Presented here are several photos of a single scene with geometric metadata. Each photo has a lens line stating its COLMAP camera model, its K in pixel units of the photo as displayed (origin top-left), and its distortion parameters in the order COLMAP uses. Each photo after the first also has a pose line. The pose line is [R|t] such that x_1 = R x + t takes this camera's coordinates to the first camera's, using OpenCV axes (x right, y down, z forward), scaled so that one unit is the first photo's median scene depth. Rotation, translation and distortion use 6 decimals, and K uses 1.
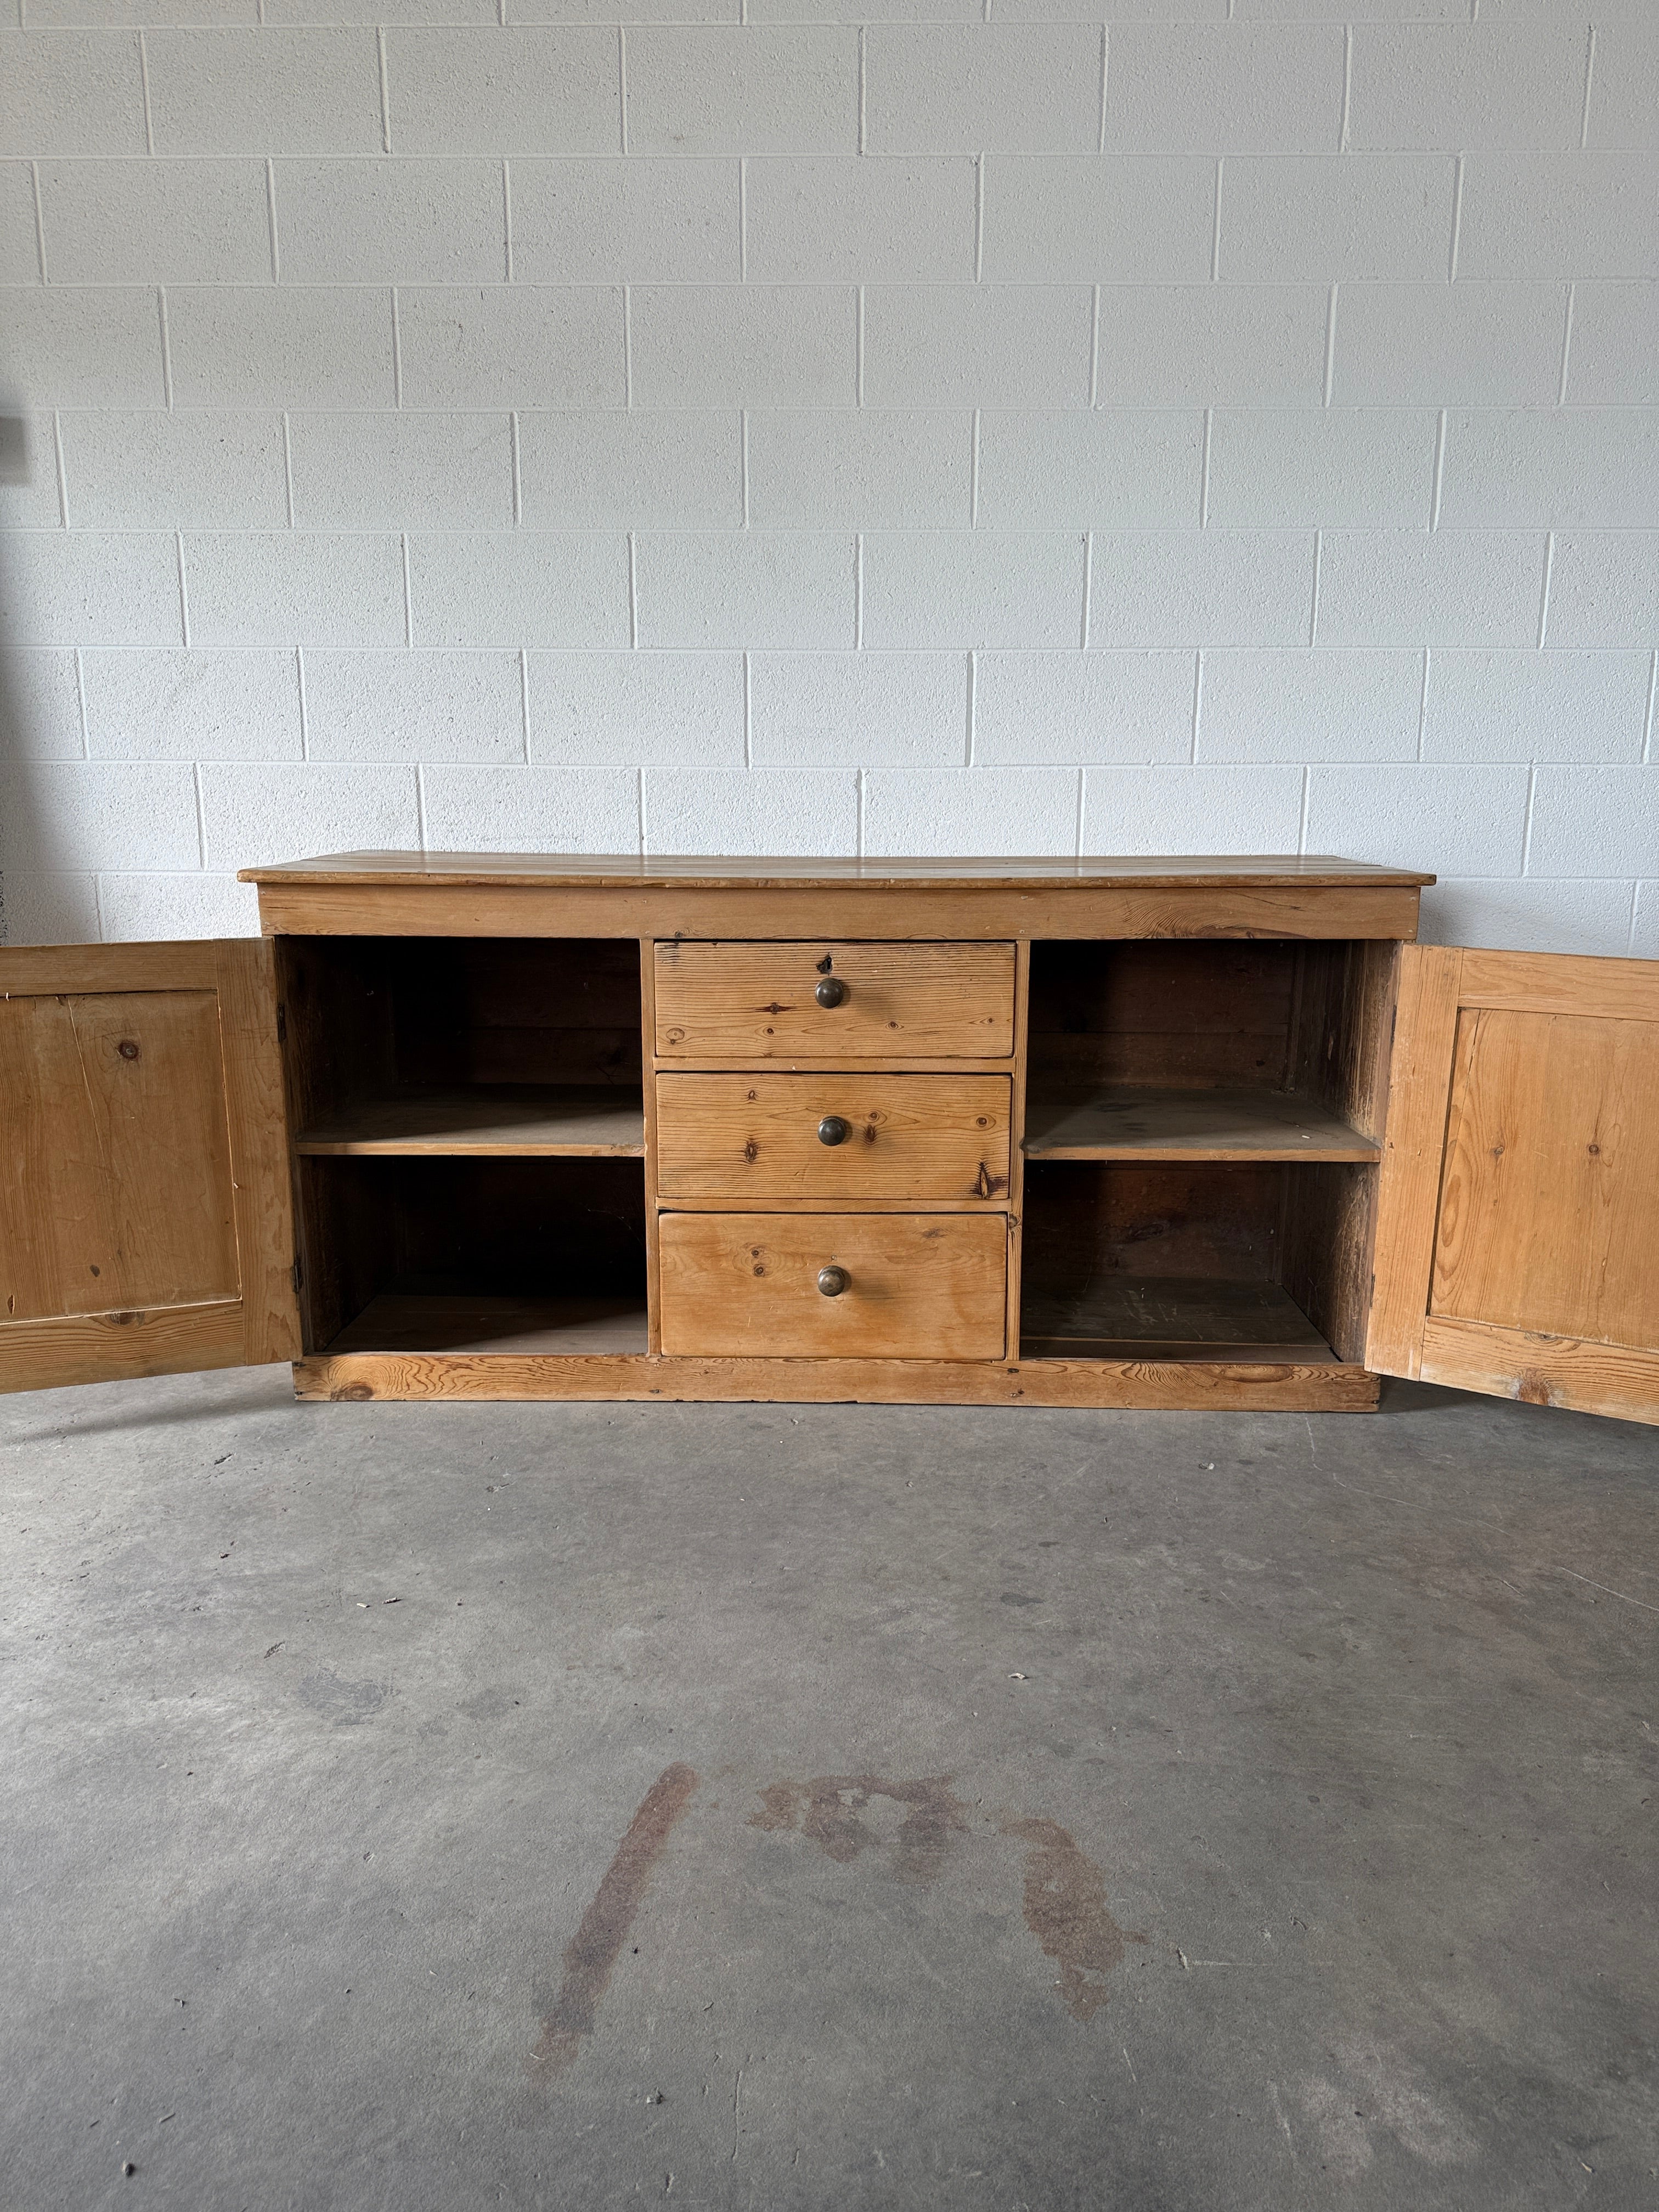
lens RADIAL K [[1574.3, 0, 830.3], [0, 1574.3, 1109.0], [0, 0, 1]] dist [0.007898, -0.014717]
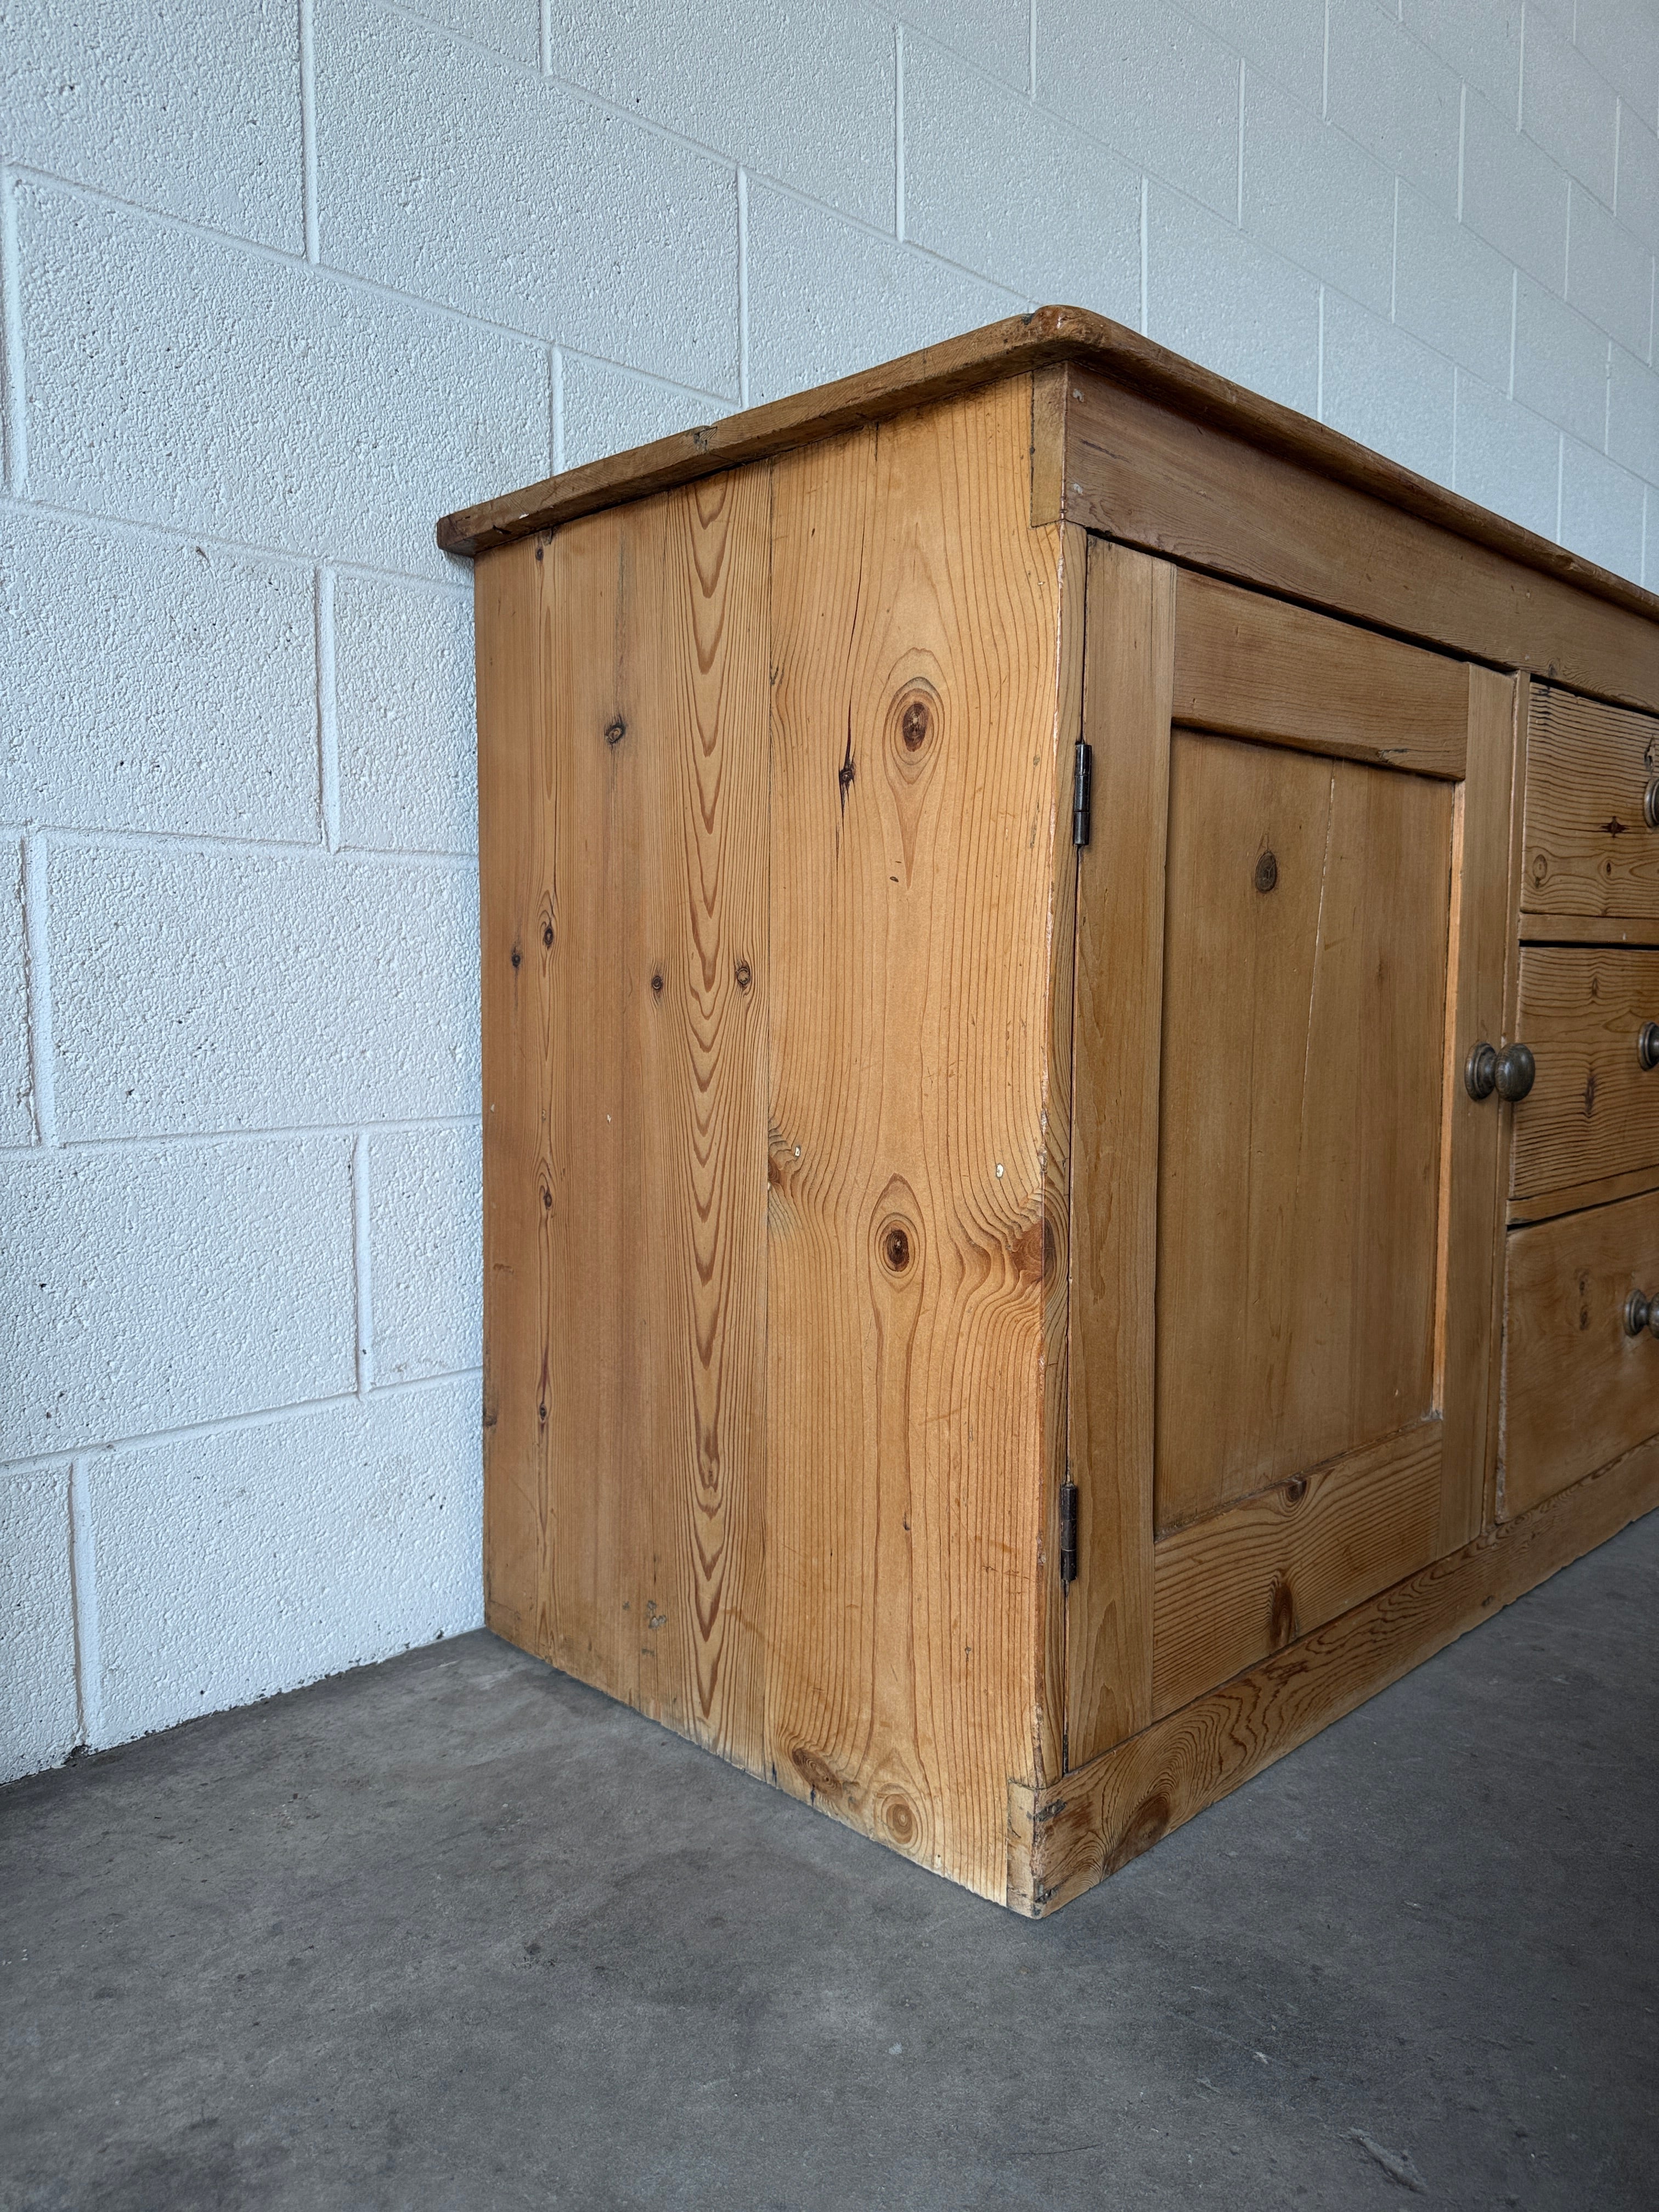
lens RADIAL K [[1604.9, 0, 817.9], [0, 1604.9, 1107.7], [0, 0, 1]] dist [0.002706, -0.004013]
pose [[0.700171, -0.061608, 0.711312, -0.841719], [0.143909, 0.988001, -0.056082, 0.032227], [-0.699322, 0.141631, 0.700635, 1.054423]]
